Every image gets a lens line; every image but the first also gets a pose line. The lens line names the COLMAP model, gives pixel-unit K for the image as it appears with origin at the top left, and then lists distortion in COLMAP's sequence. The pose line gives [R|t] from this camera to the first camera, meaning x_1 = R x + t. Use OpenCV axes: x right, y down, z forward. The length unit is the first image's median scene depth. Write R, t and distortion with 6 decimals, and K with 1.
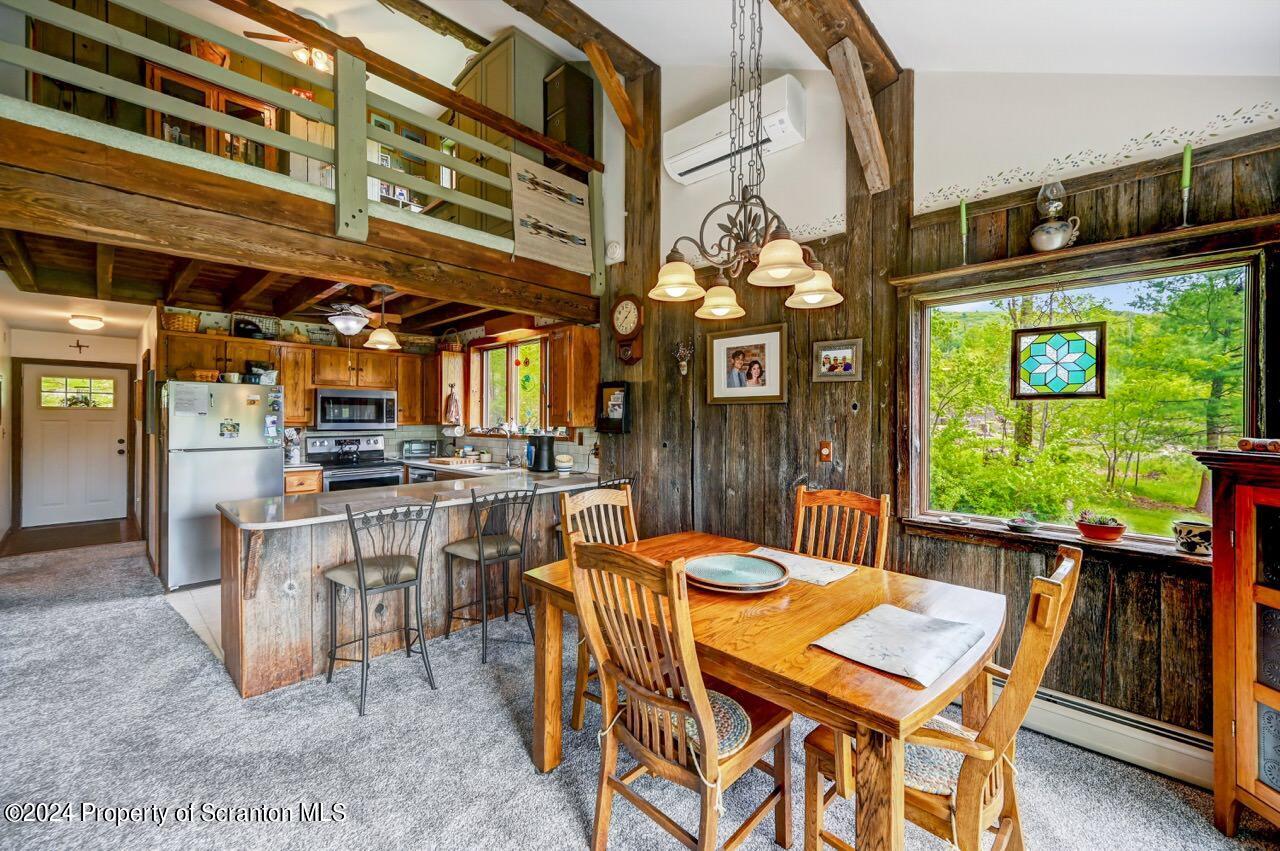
lens RADIAL K [[516.1, 0, 643.3], [0, 516.1, 416.2], [0, 0, 1]] dist [0.004195, 0.000779]
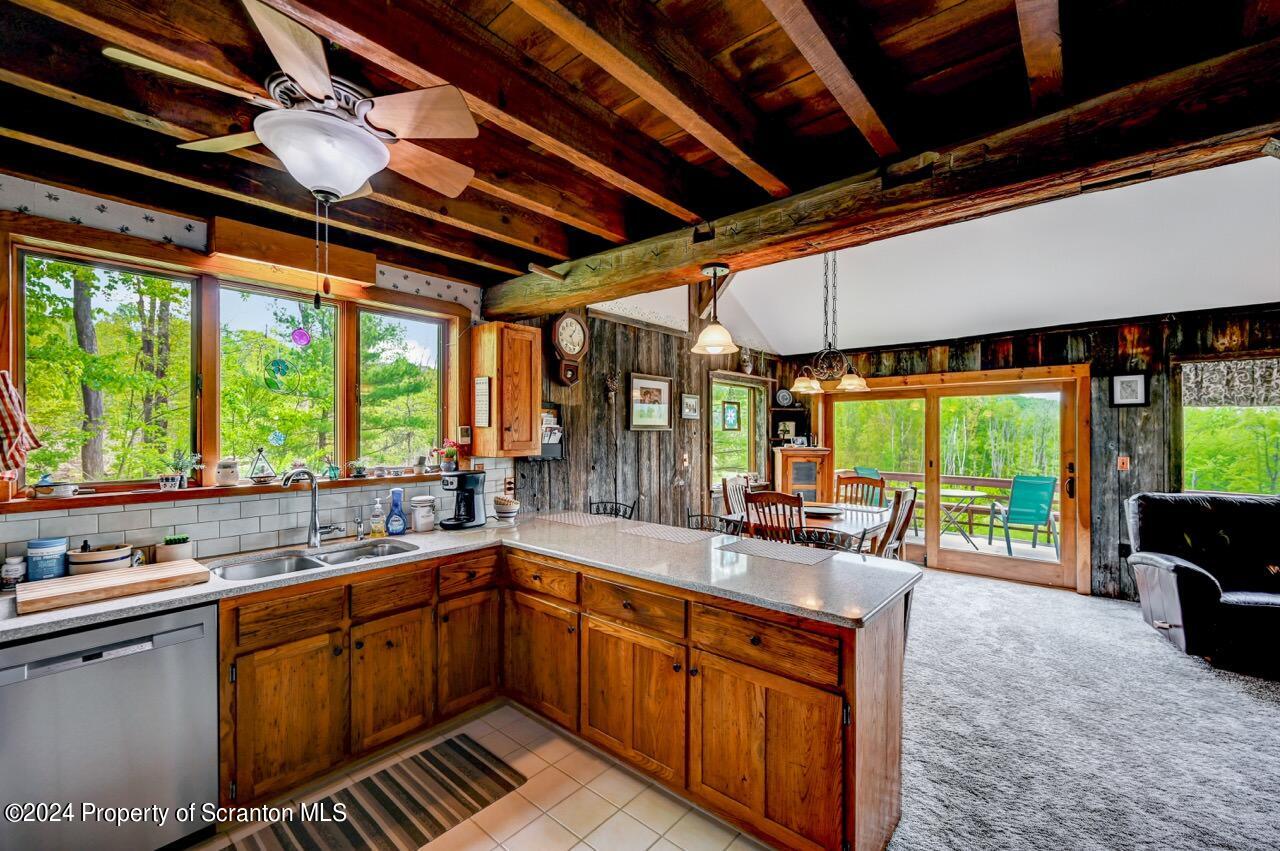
lens RADIAL K [[516.1, 0, 637.1], [0, 516.1, 433.5], [0, 0, 1]] dist [0.004195, 0.000779]
pose [[-0.040176, -0.003729, 0.999186, -0.719051], [-0.000732, 0.999993, 0.003702, -0.012099], [-0.999192, -0.000582, -0.040178, 0.671467]]
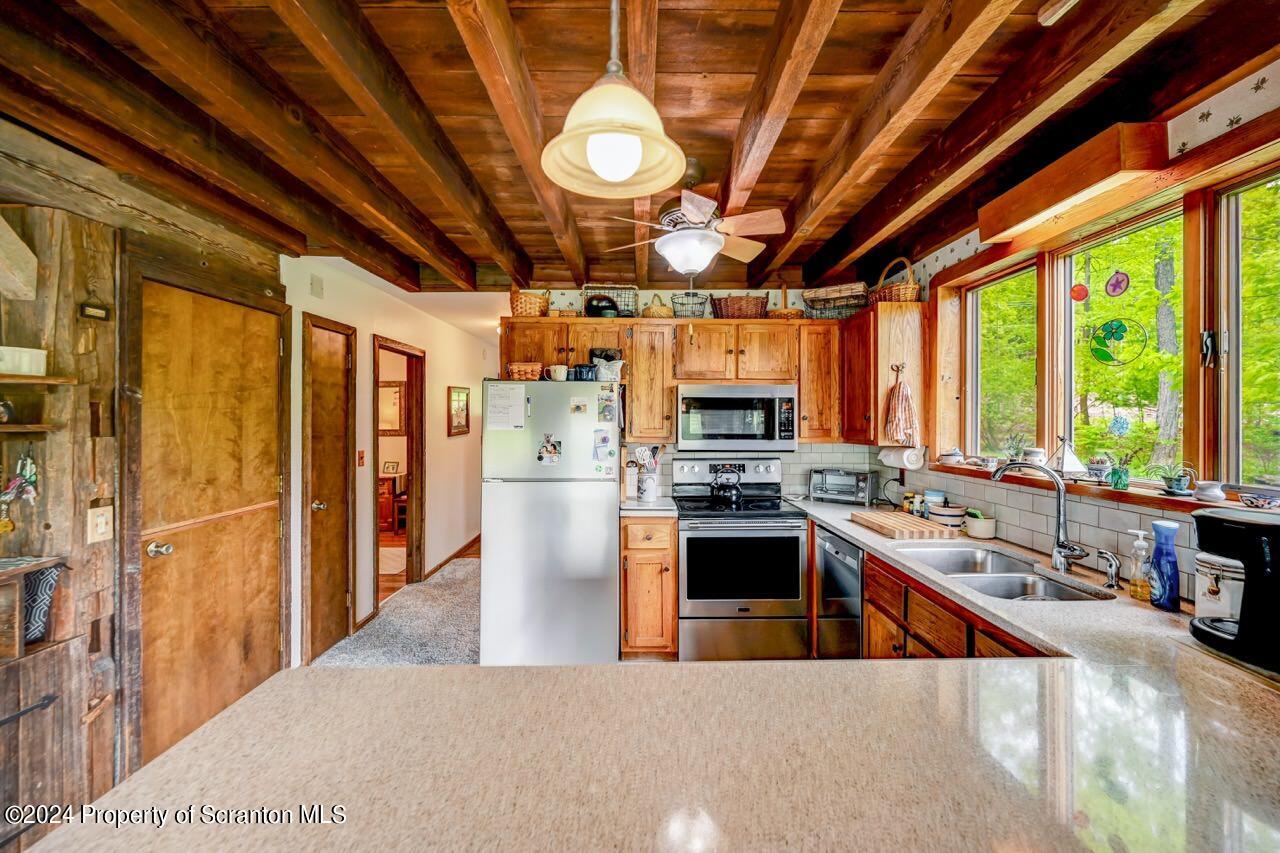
lens RADIAL K [[520.2, 0, 639.3], [0, 520.2, 417.5], [0, 0, 1]] dist [-0.002269, 0.000364]
pose [[0.692182, -0.005433, -0.721703, -0.189108], [0.002925, 0.999985, -0.004722, -0.010278], [0.721717, 0.001157, 0.692187, 0.493092]]
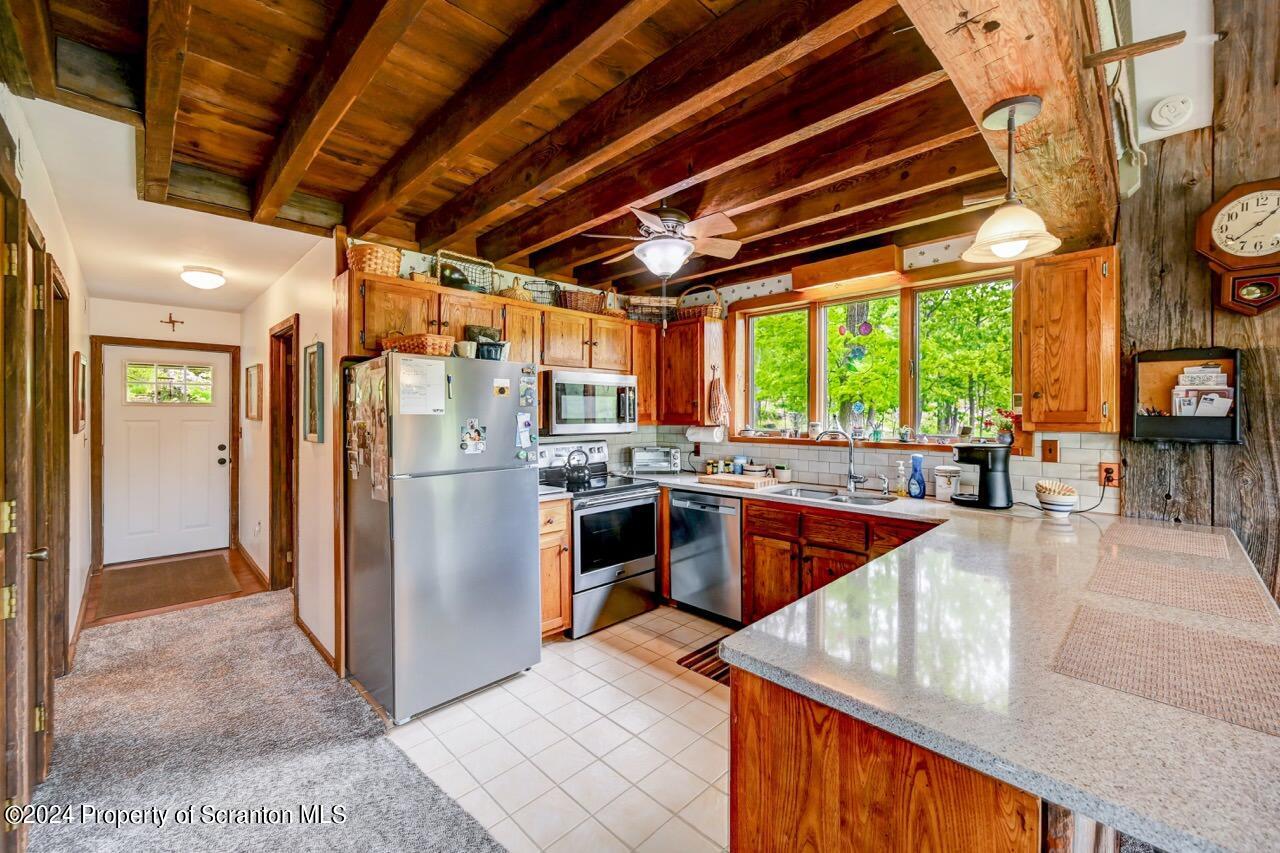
lens RADIAL K [[520.2, 0, 644.8], [0, 520.2, 410.2], [0, 0, 1]] dist [-0.002269, 0.000364]
pose [[0.999511, -0.004808, -0.030907, -0.465799], [0.004765, 0.999988, -0.001448, -0.002547], [0.030914, 0.001300, 0.999521, 0.330649]]
